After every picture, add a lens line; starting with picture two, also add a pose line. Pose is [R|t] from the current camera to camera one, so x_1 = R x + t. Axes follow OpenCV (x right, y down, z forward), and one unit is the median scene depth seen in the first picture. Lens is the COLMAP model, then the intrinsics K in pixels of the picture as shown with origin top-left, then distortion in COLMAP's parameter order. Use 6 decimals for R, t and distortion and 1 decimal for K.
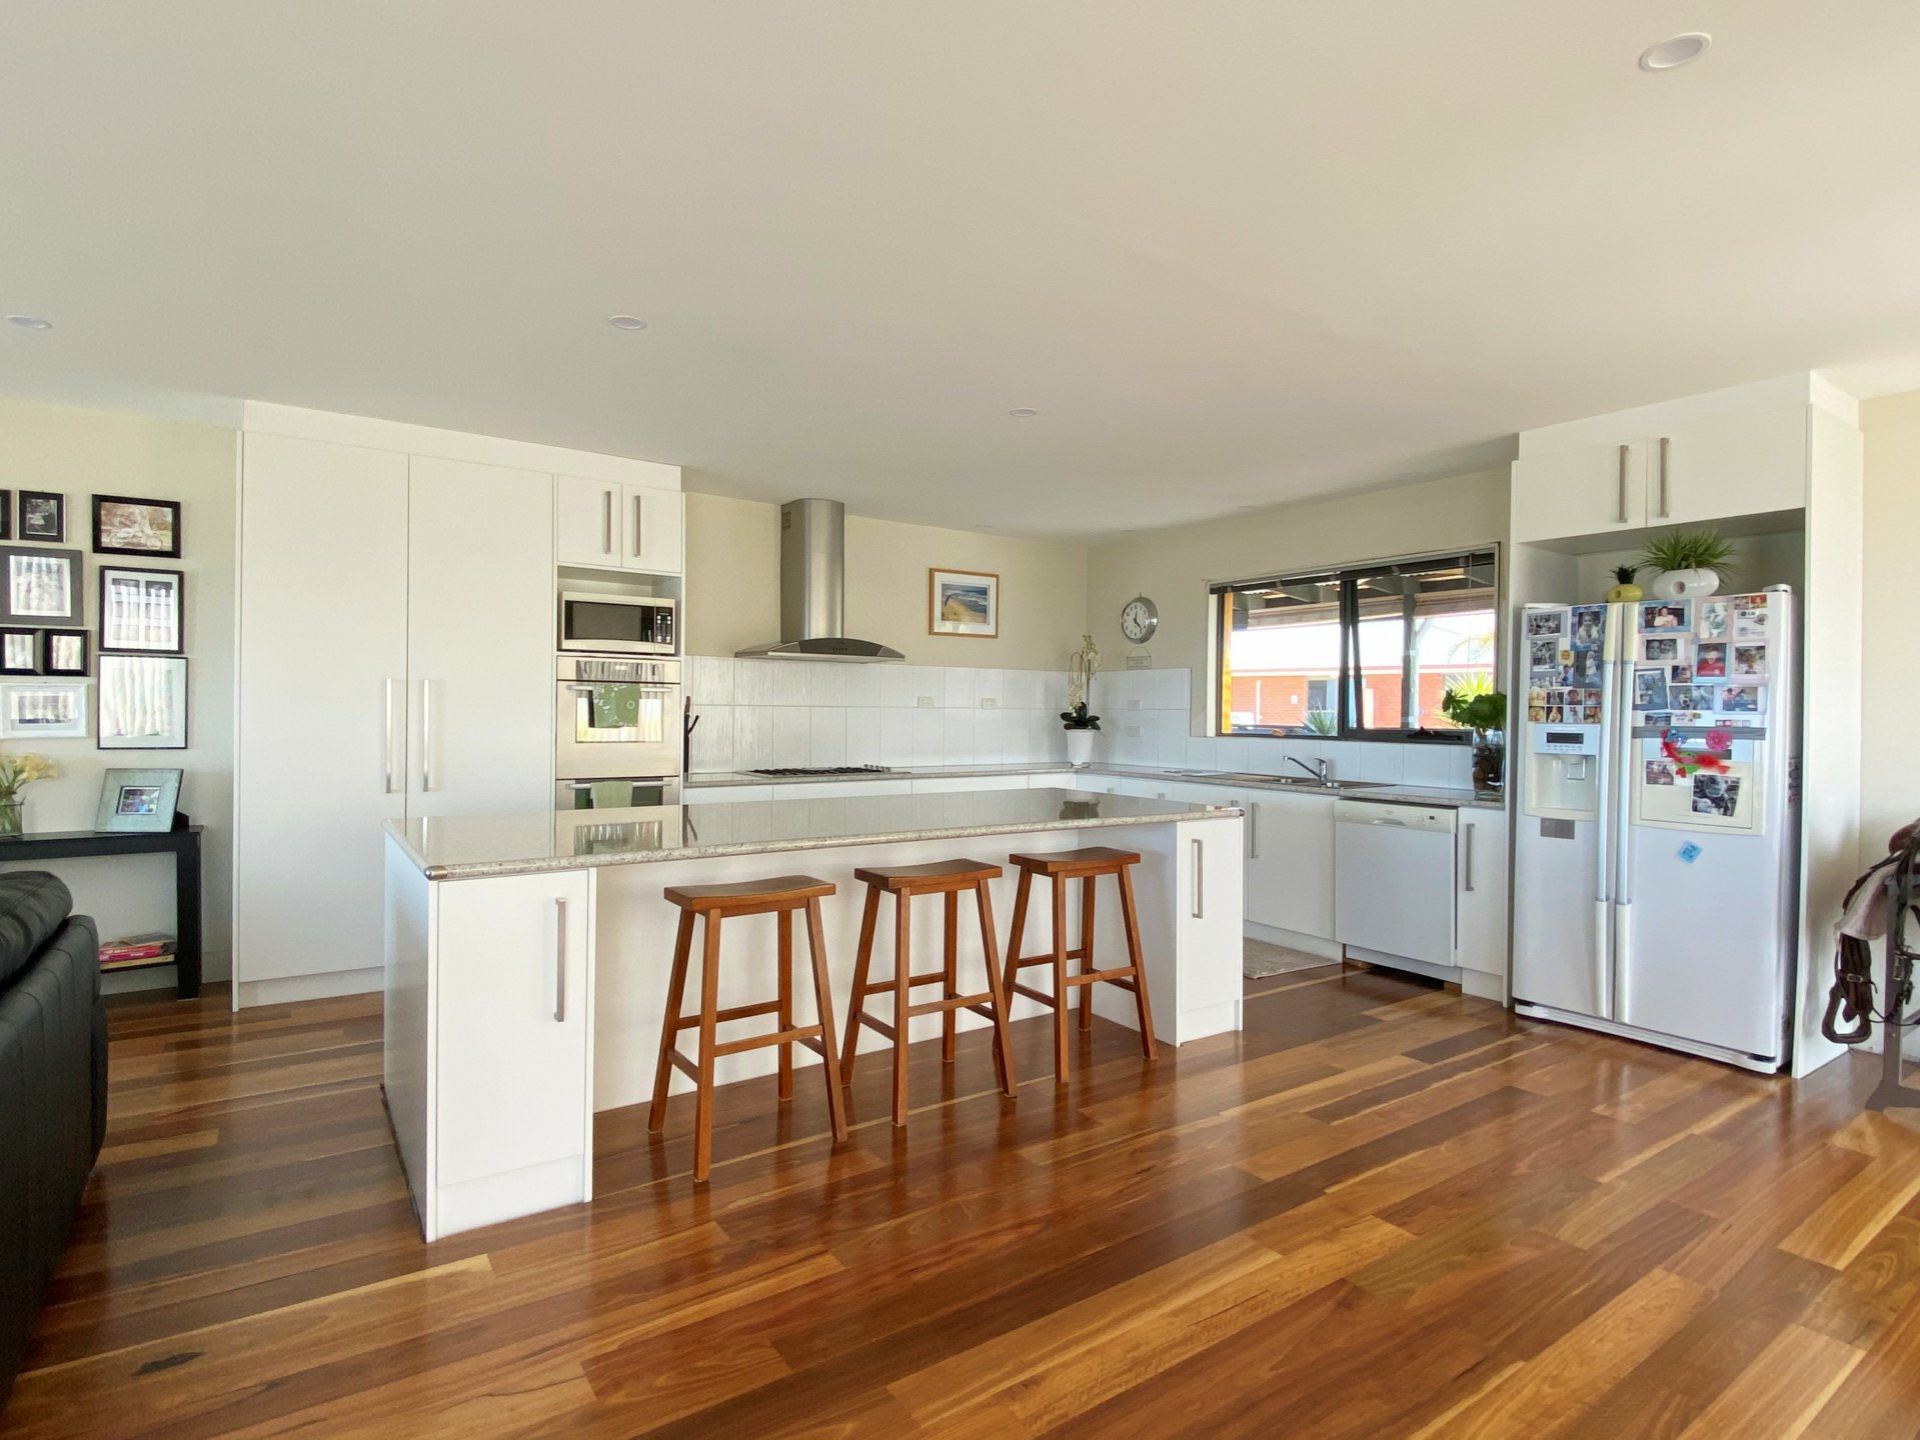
lens RADIAL K [[984.2, 0, 944.5], [0, 984.2, 726.4], [0, 0, 1]] dist [0.018832, -0.021691]
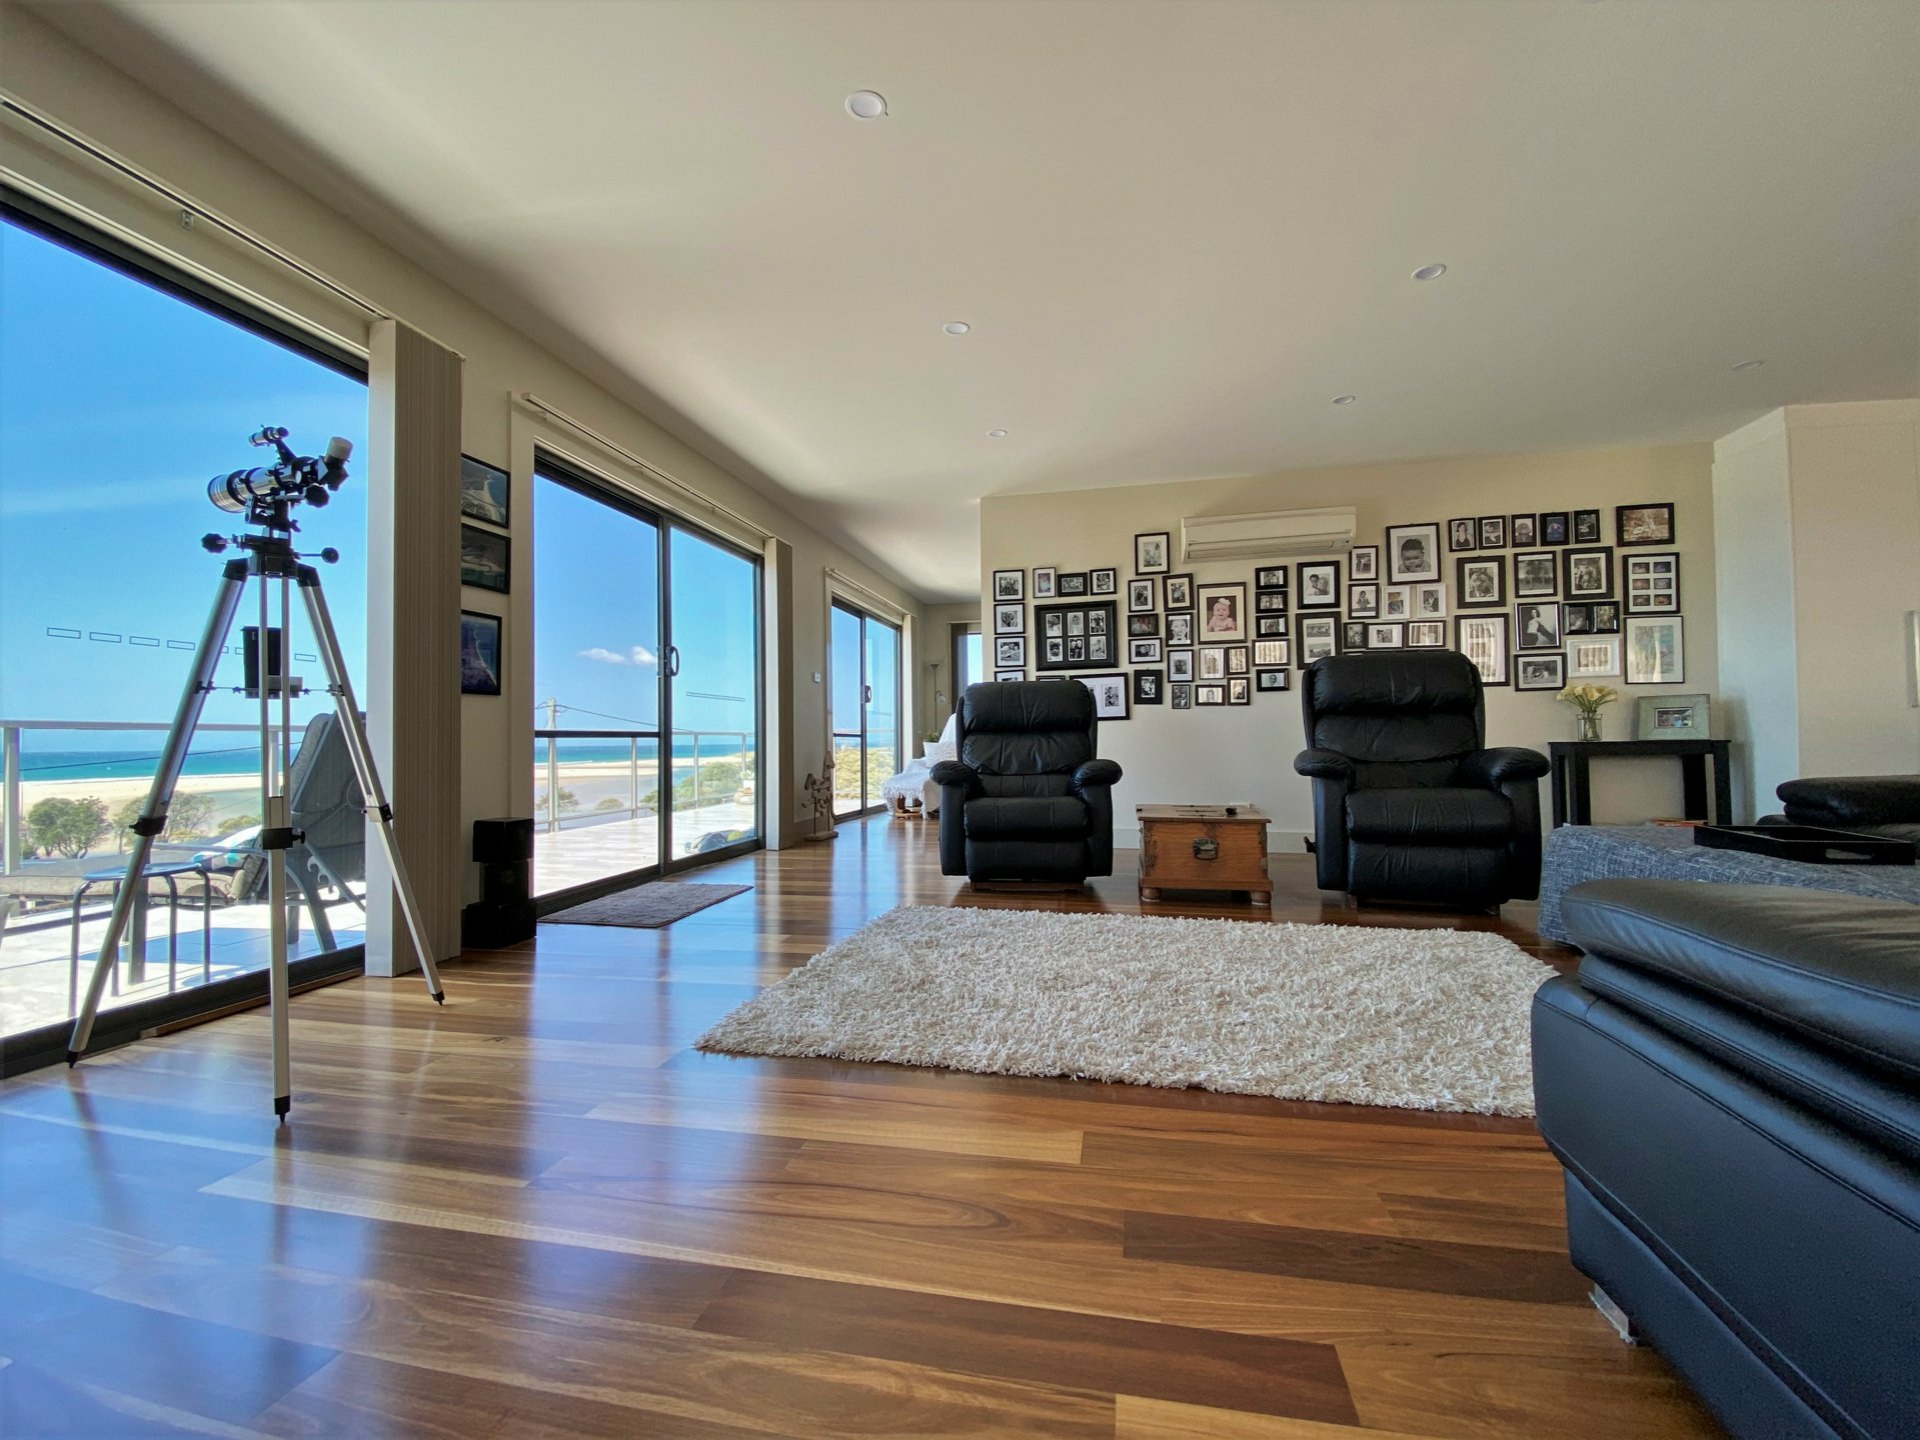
lens RADIAL K [[803.0, 0, 943.9], [0, 803.0, 727.1], [0, 0, 1]] dist [-0.024812, -0.002653]
pose [[0.672217, -0.029583, -0.739763, -0.651601], [0.007931, 0.999432, -0.032760, 0.108788], [0.740312, 0.016155, 0.672070, -0.462012]]
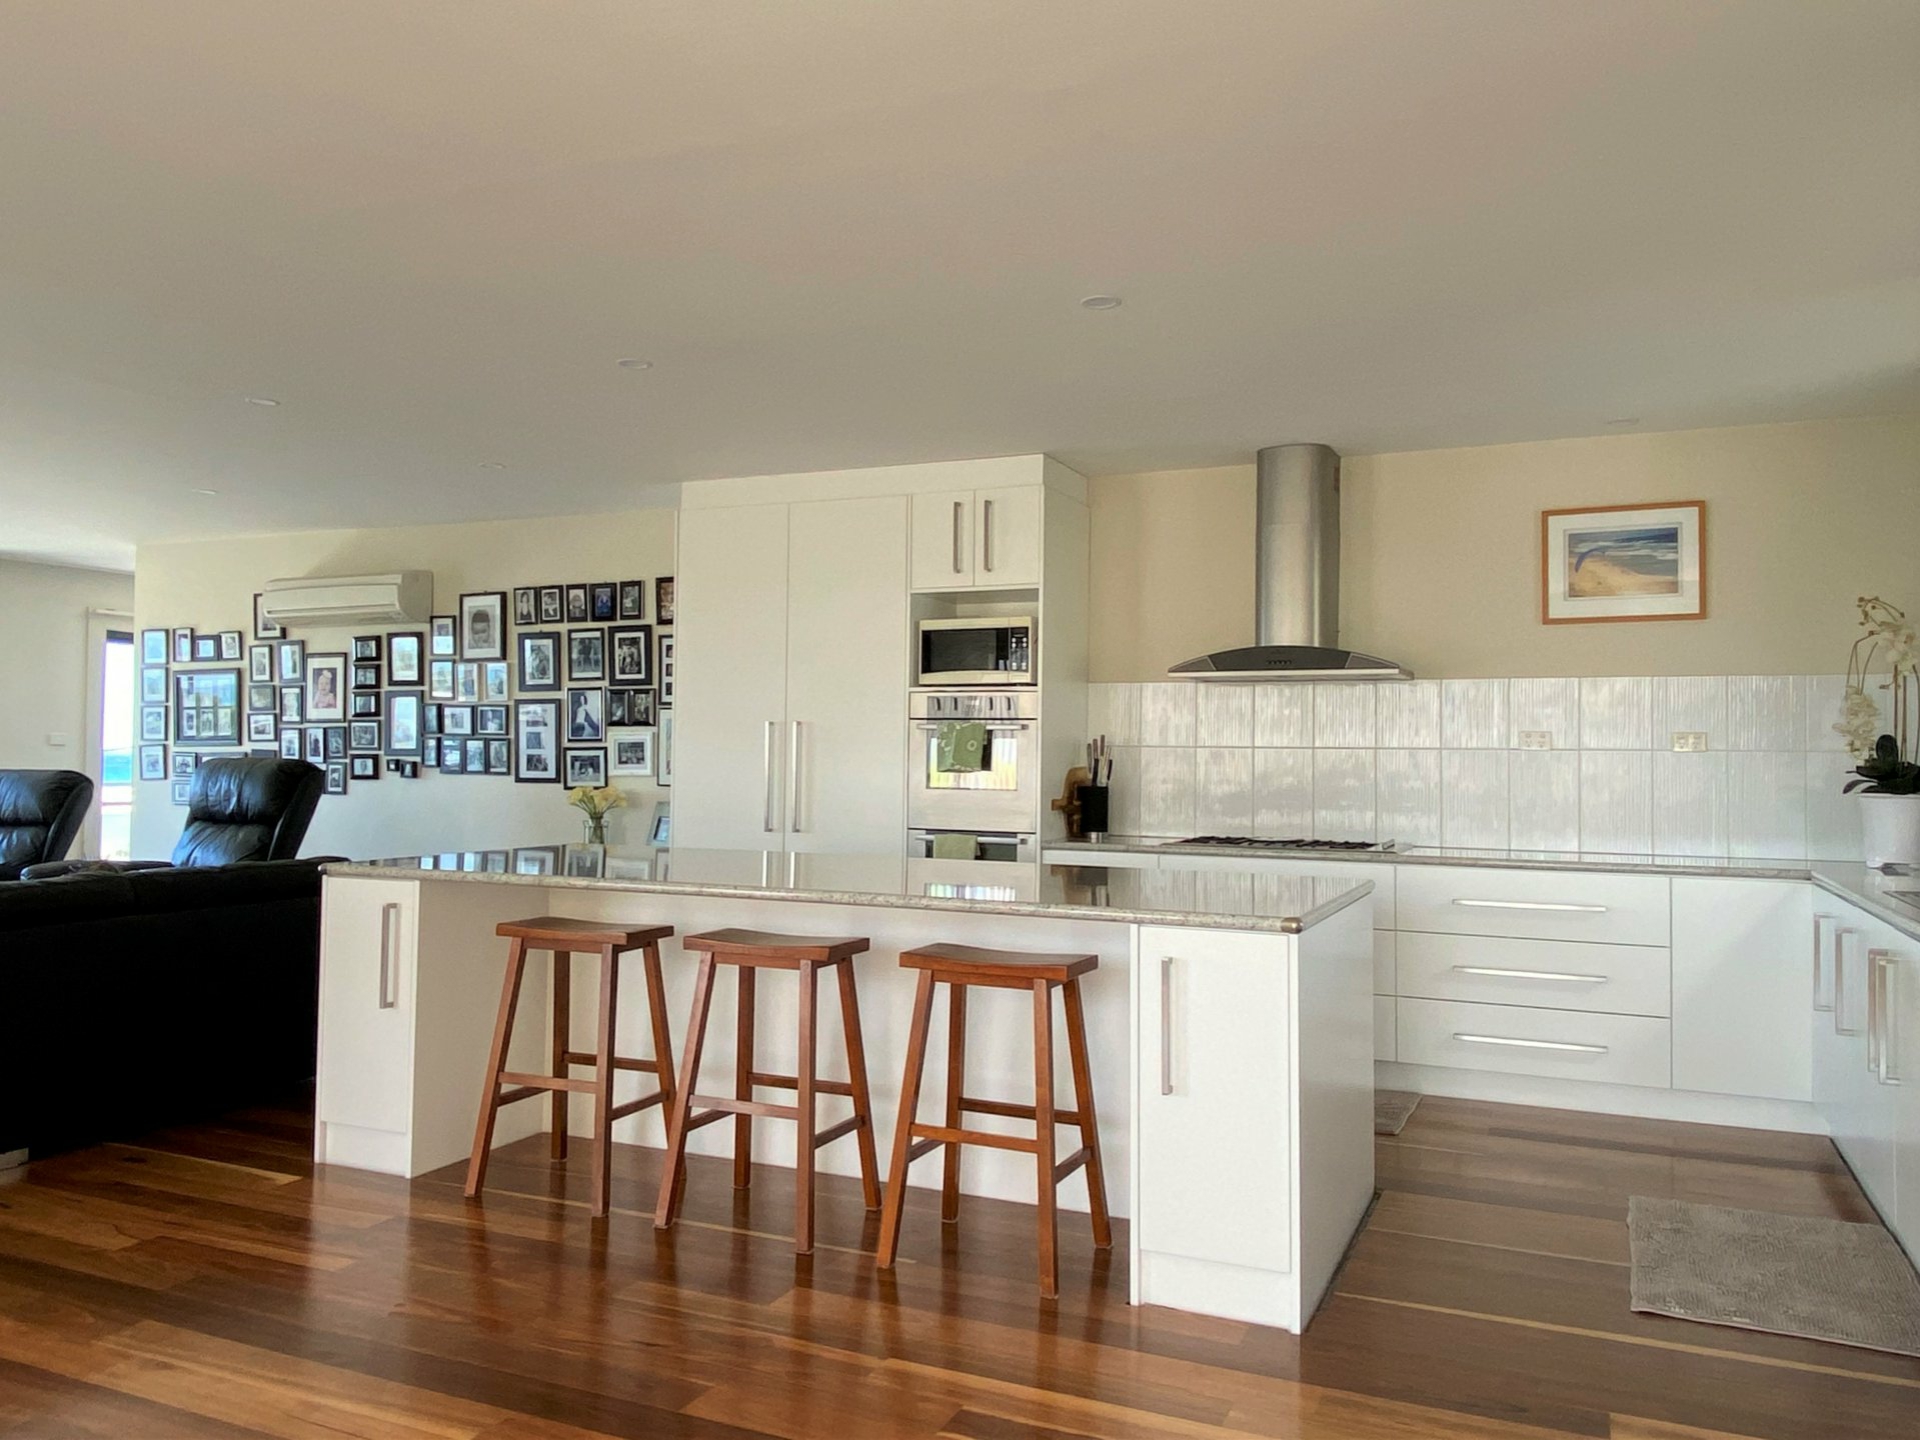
lens RADIAL K [[1406.9, 0, 936.3], [0, 1406.9, 741.7], [0, 0, 1]] dist [0.056486, -0.026593]
pose [[0.523185, -0.014088, -0.852103, 0.762920], [-0.017744, 0.999467, -0.027419, 0.009298], [0.852034, 0.029465, 0.522656, 0.366692]]
